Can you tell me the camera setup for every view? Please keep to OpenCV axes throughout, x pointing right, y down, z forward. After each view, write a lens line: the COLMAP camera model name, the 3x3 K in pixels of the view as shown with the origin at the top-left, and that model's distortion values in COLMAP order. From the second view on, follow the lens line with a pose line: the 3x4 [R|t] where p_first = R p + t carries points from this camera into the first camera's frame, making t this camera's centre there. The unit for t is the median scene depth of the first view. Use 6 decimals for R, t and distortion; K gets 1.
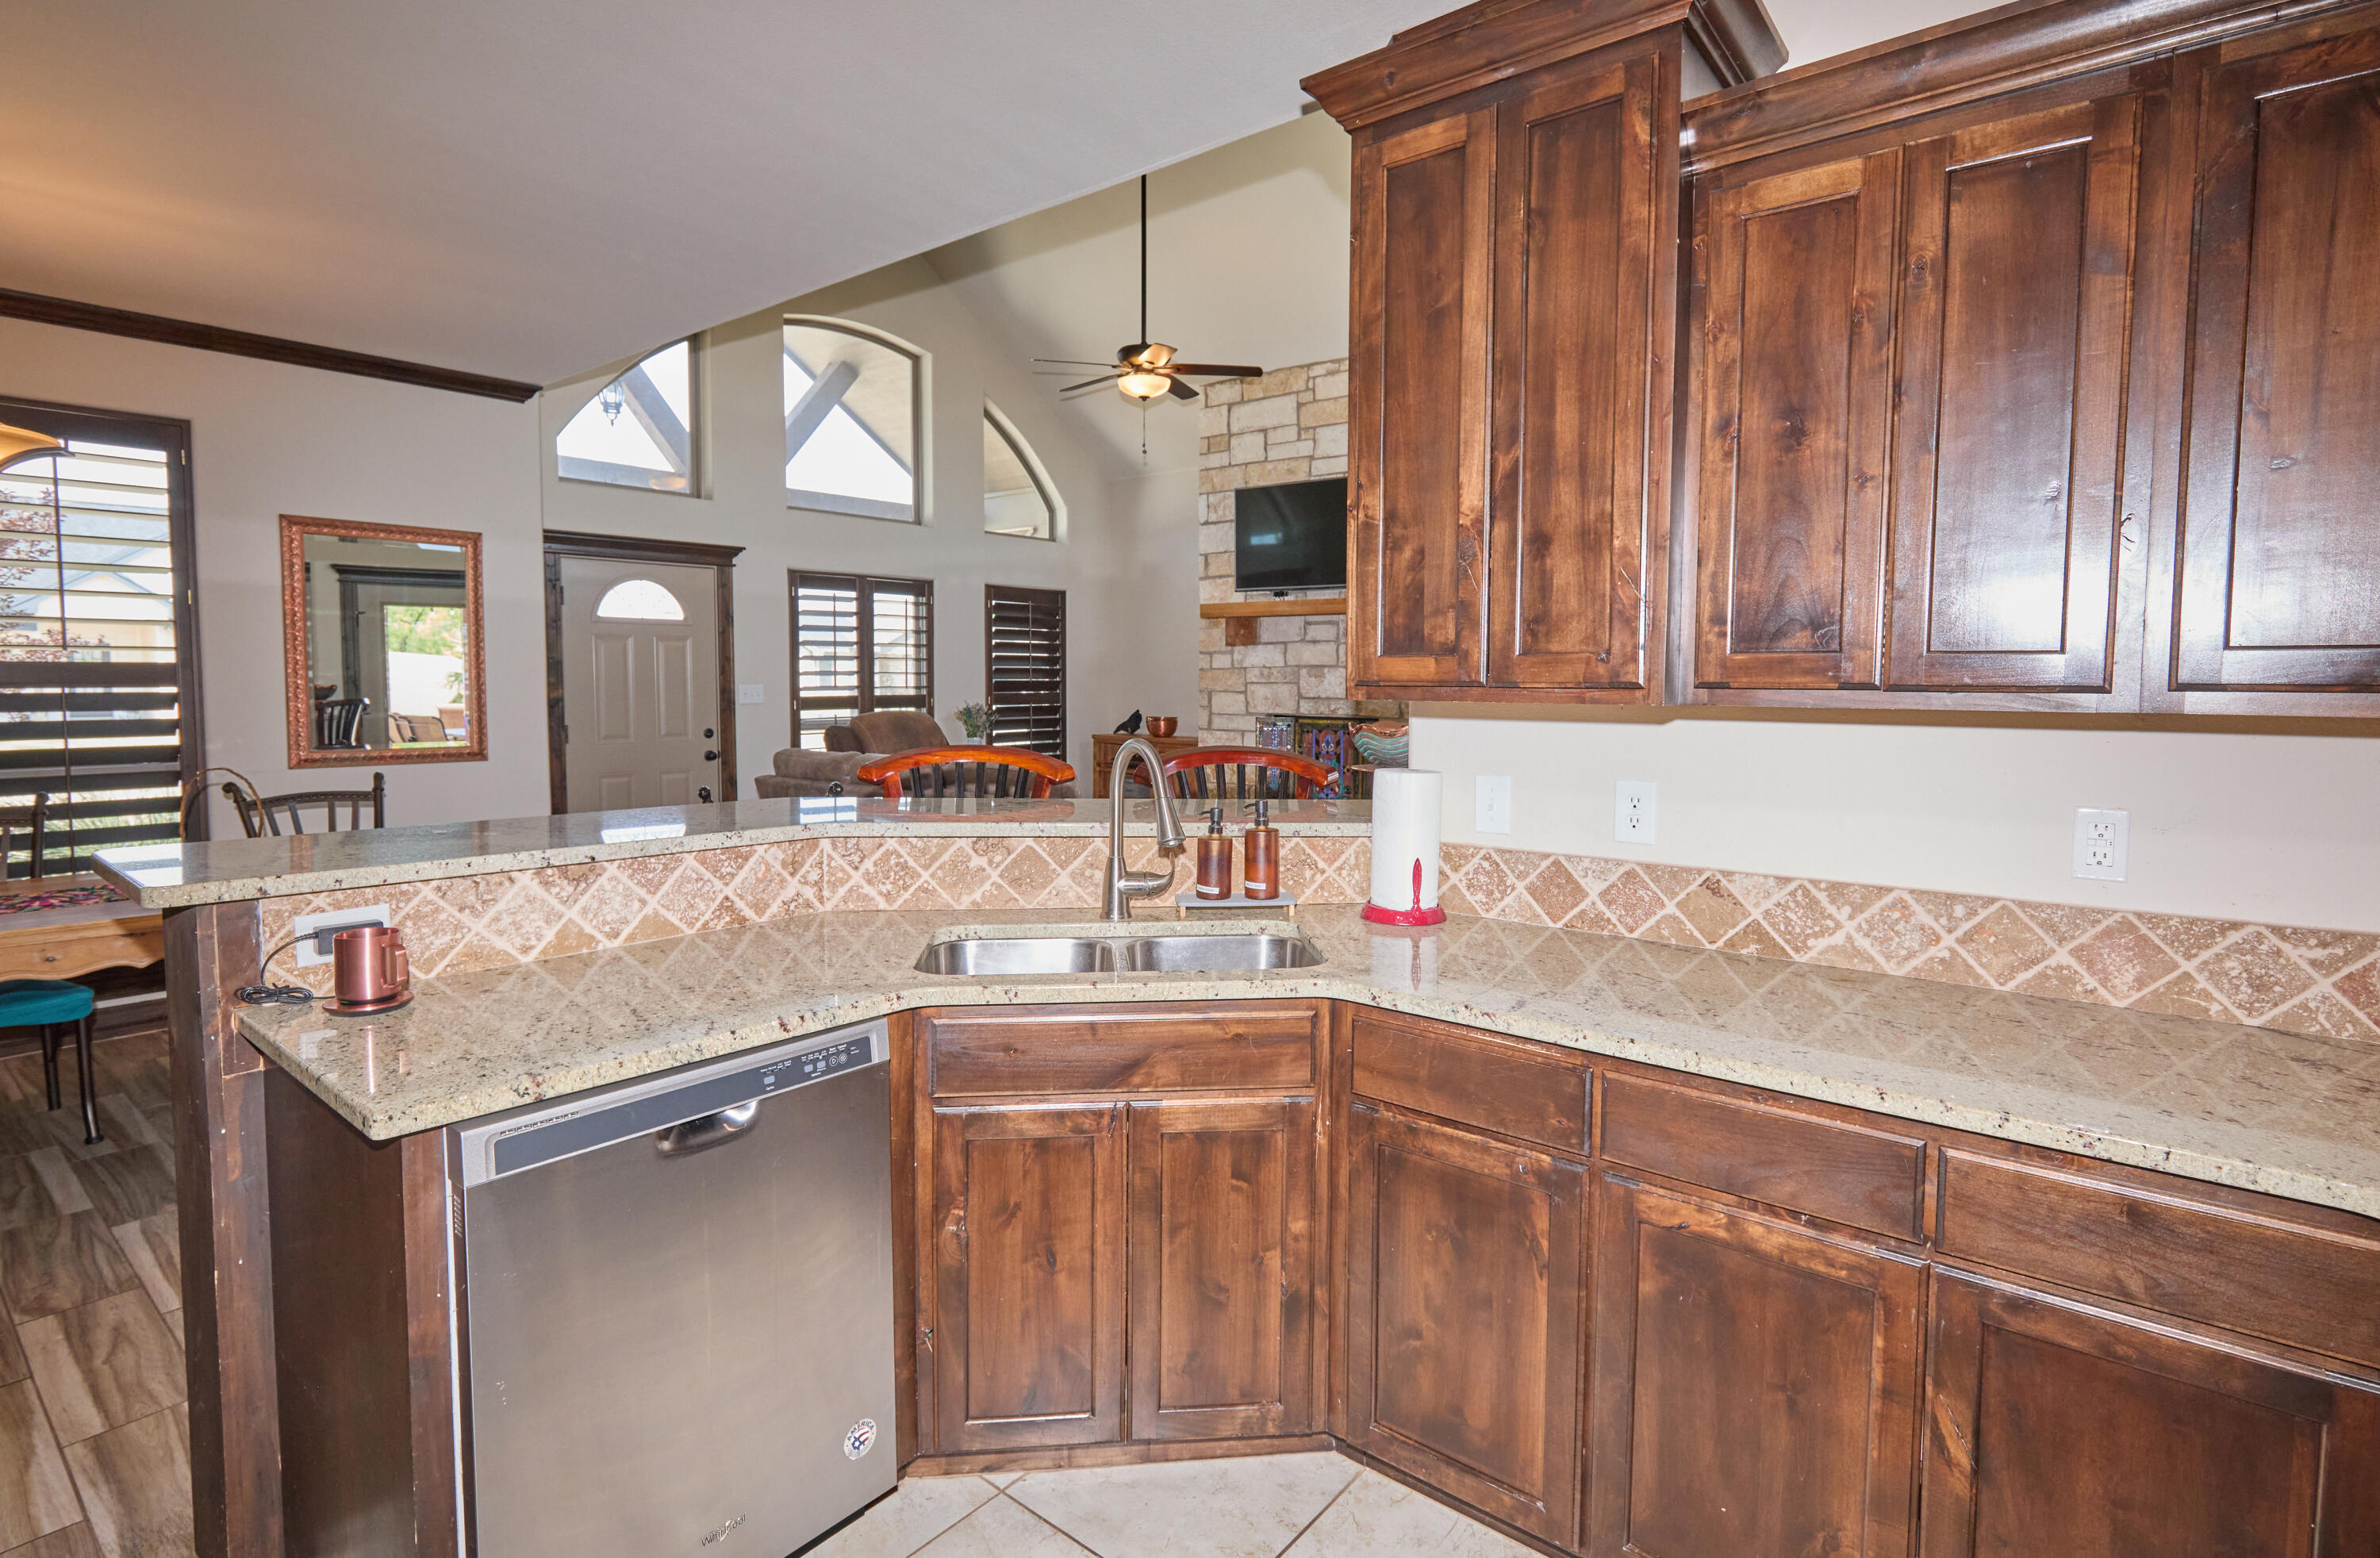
lens RADIAL K [[1158.4, 0, 1200.9], [0, 1158.4, 742.3], [0, 0, 1]] dist [0.000777, -0.000126]
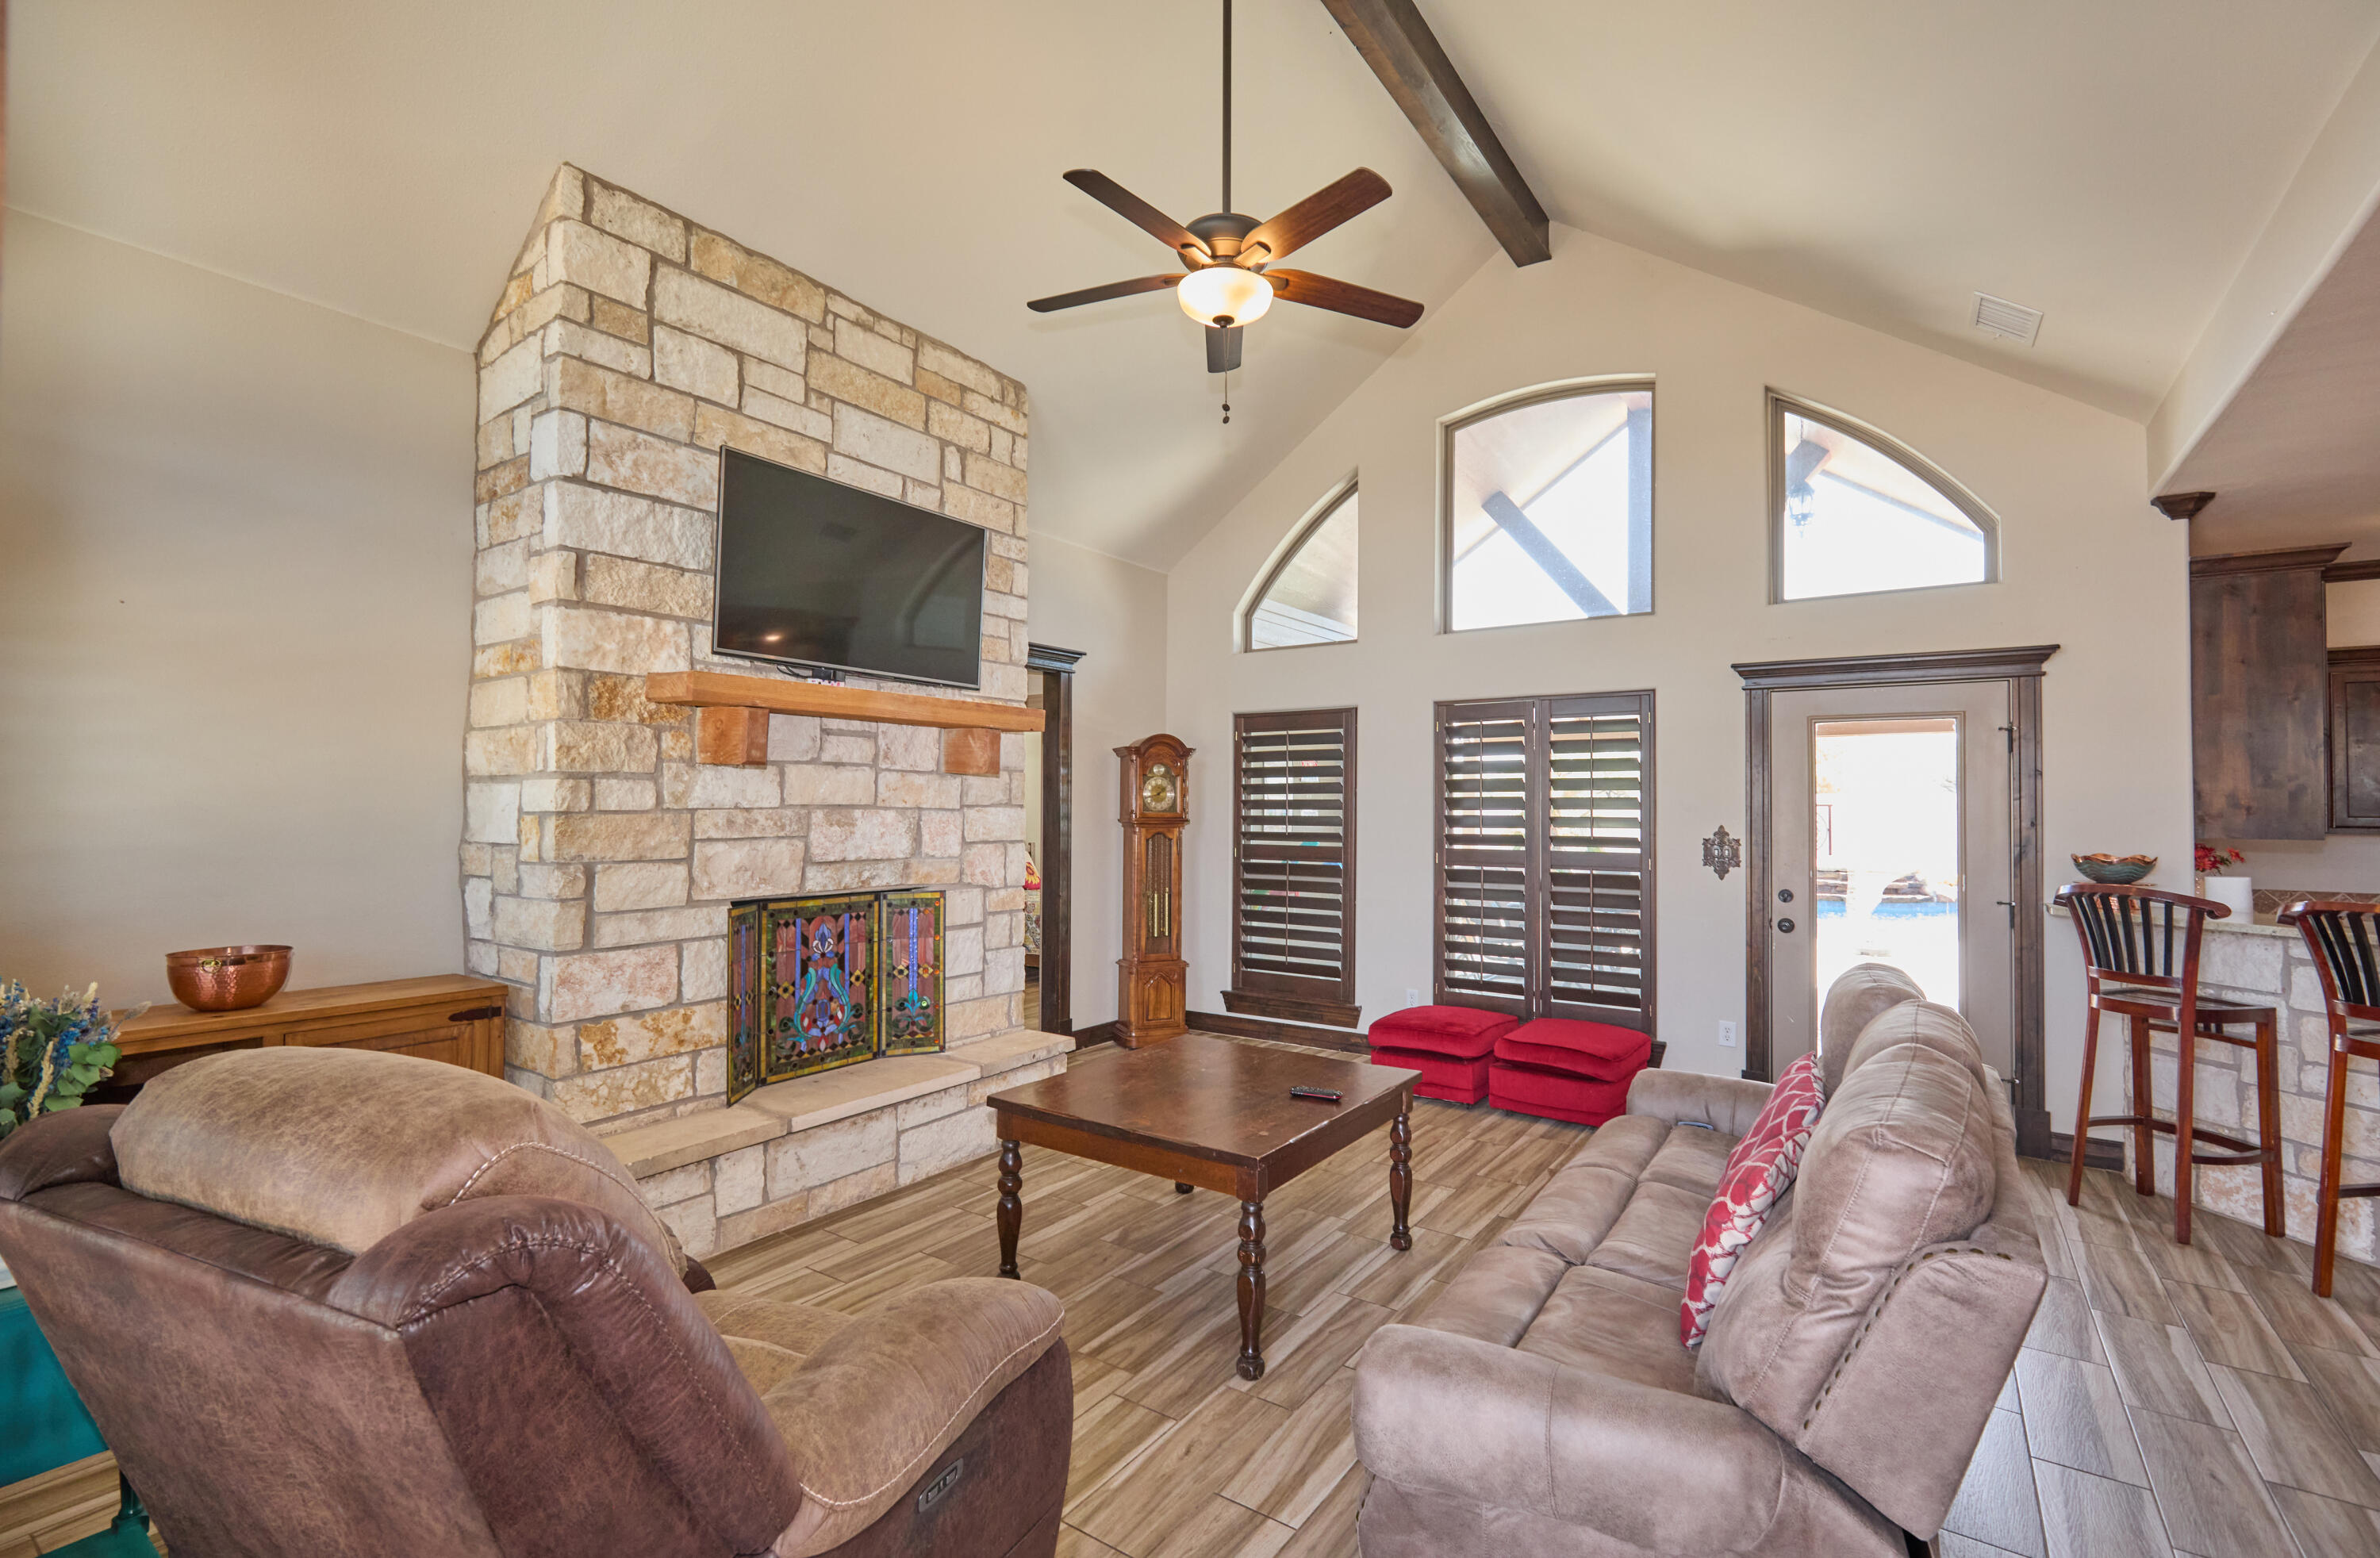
lens RADIAL K [[1045.5, 0, 1191.5], [0, 1045.5, 783.5], [0, 0, 1]] dist [0.005056, -0.003423]
pose [[-0.070573, 0.016616, 0.997368, -0.437712], [0.054388, 0.998438, -0.012786, -0.061469], [-0.996023, 0.053343, -0.071366, 0.868273]]
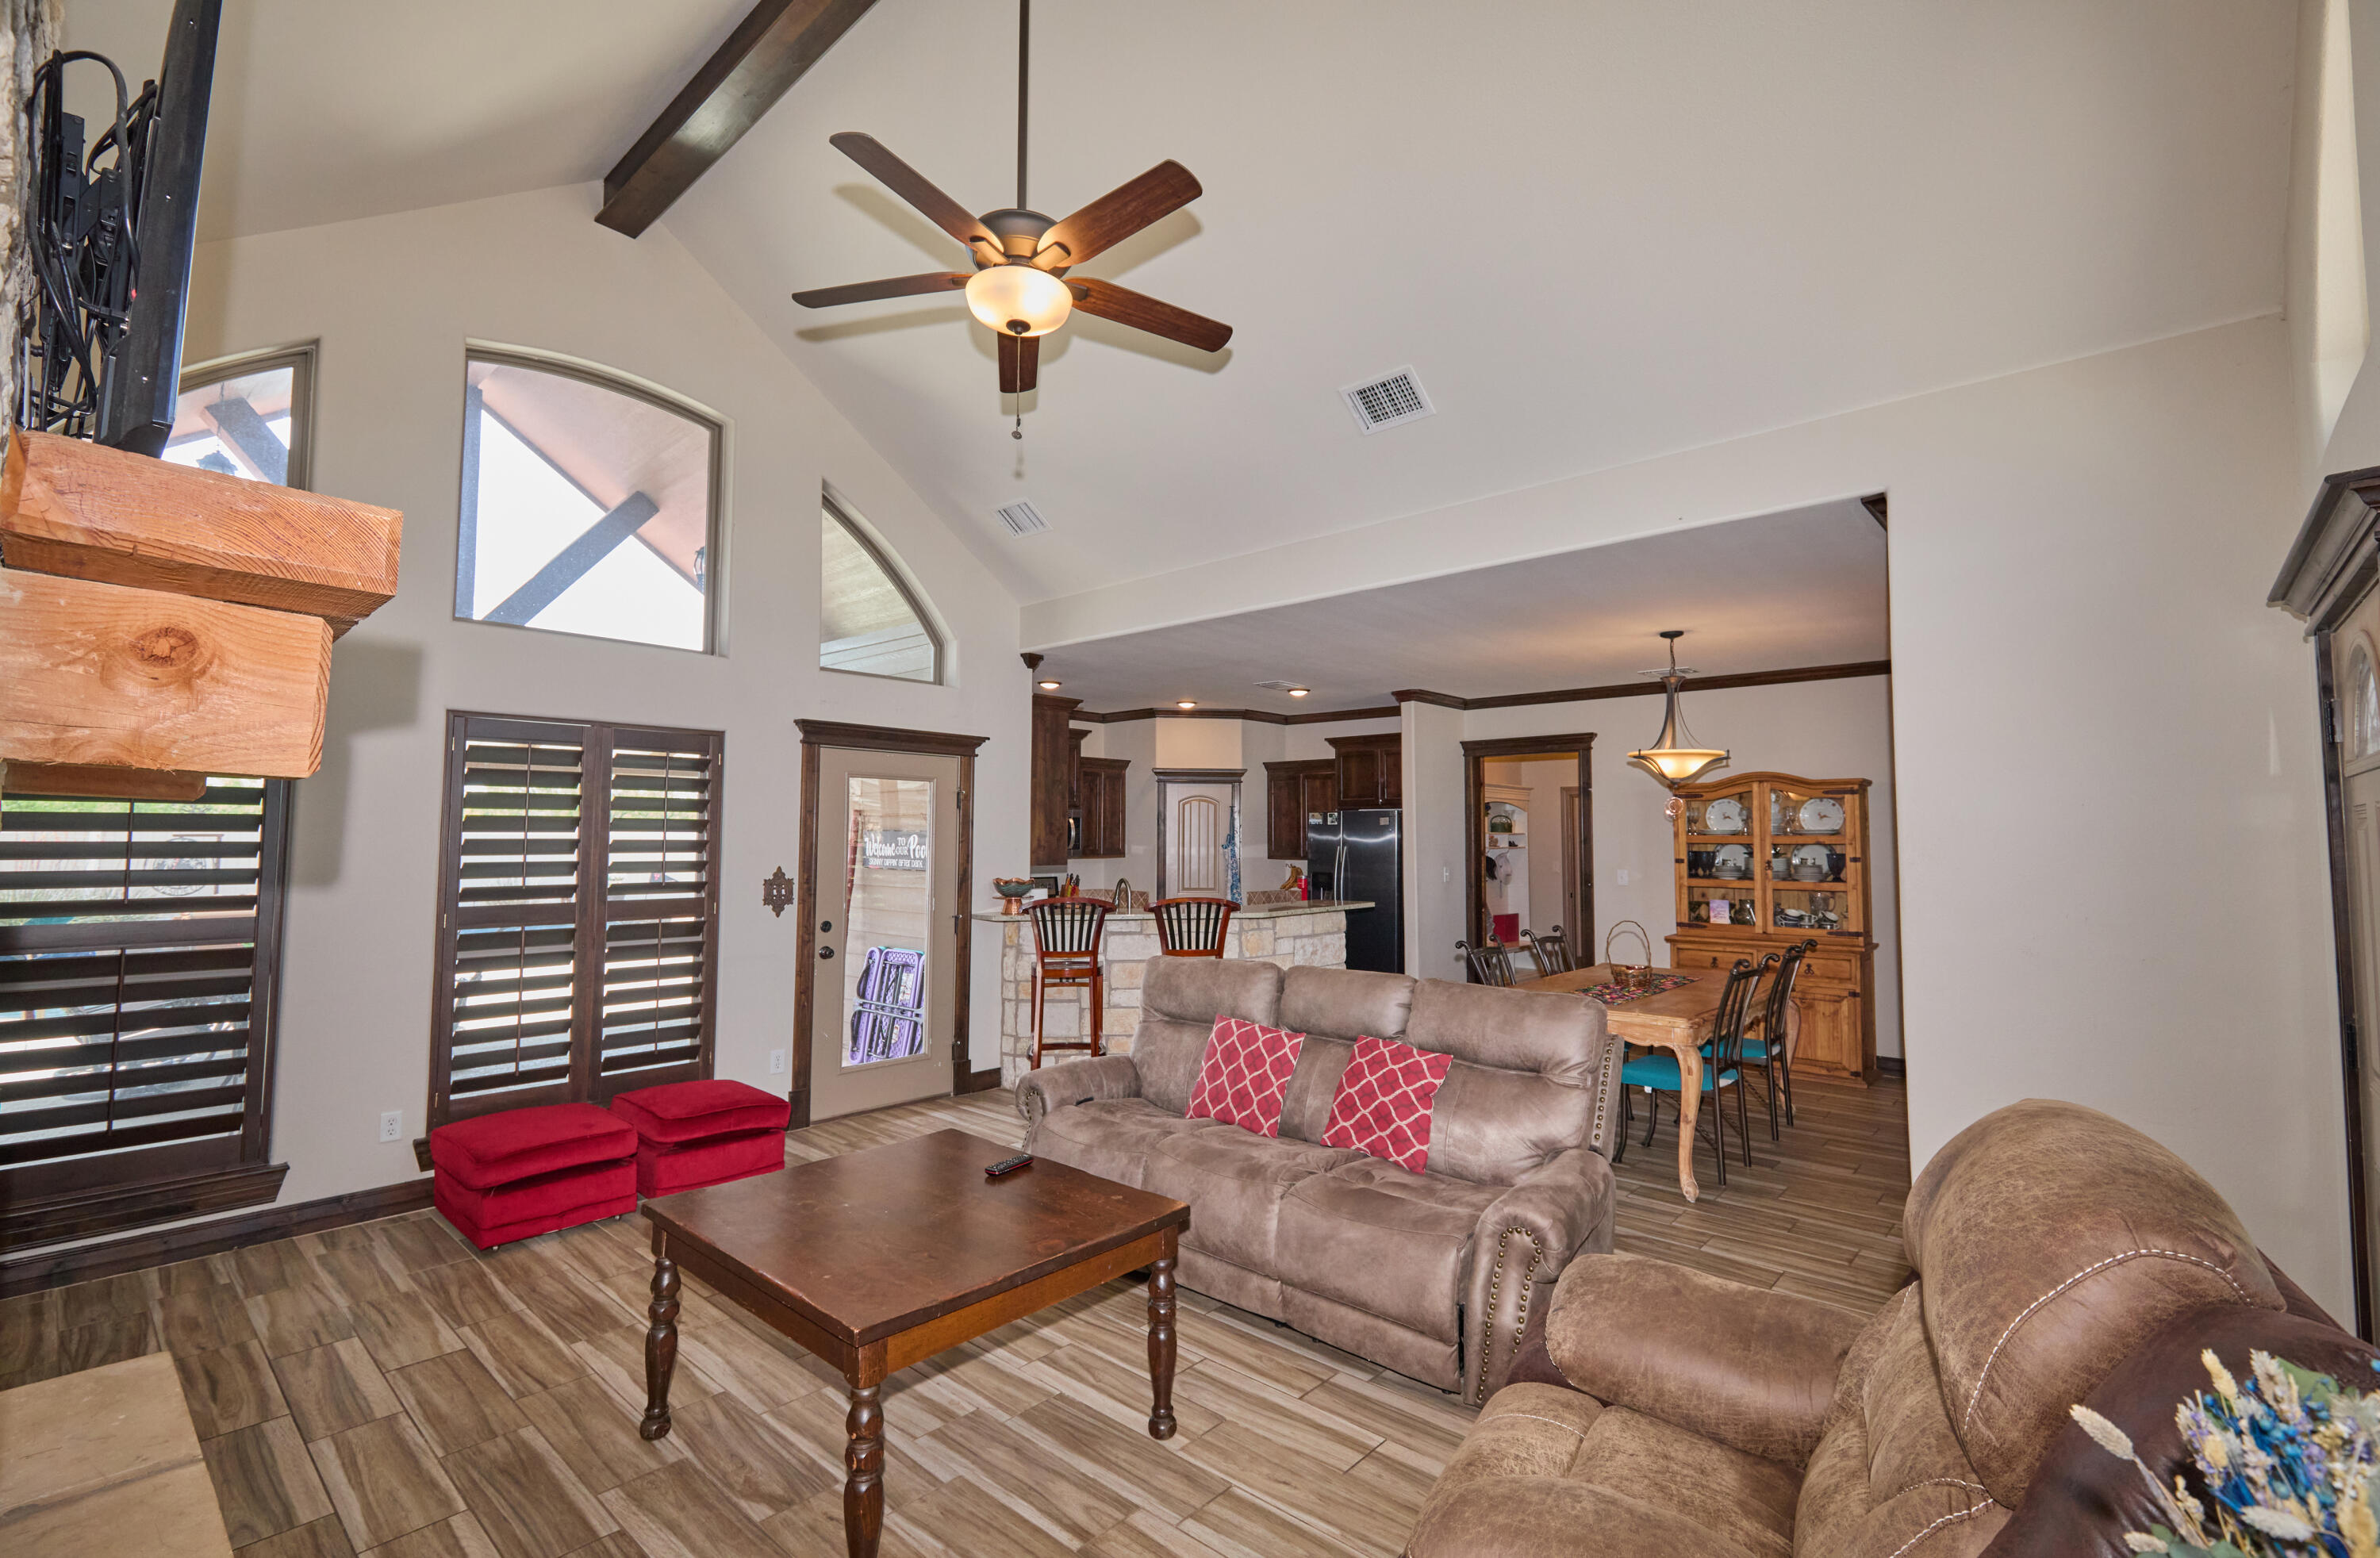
lens RADIAL K [[1049.9, 0, 1183.6], [0, 1049.9, 770.3], [0, 0, 1]] dist [0.000065, -0.000087]
pose [[-0.998177, -0.003935, 0.060234, -0.118994], [-0.004324, 0.999971, -0.006323, -0.086668], [-0.060208, -0.006571, -0.998164, 1.180322]]
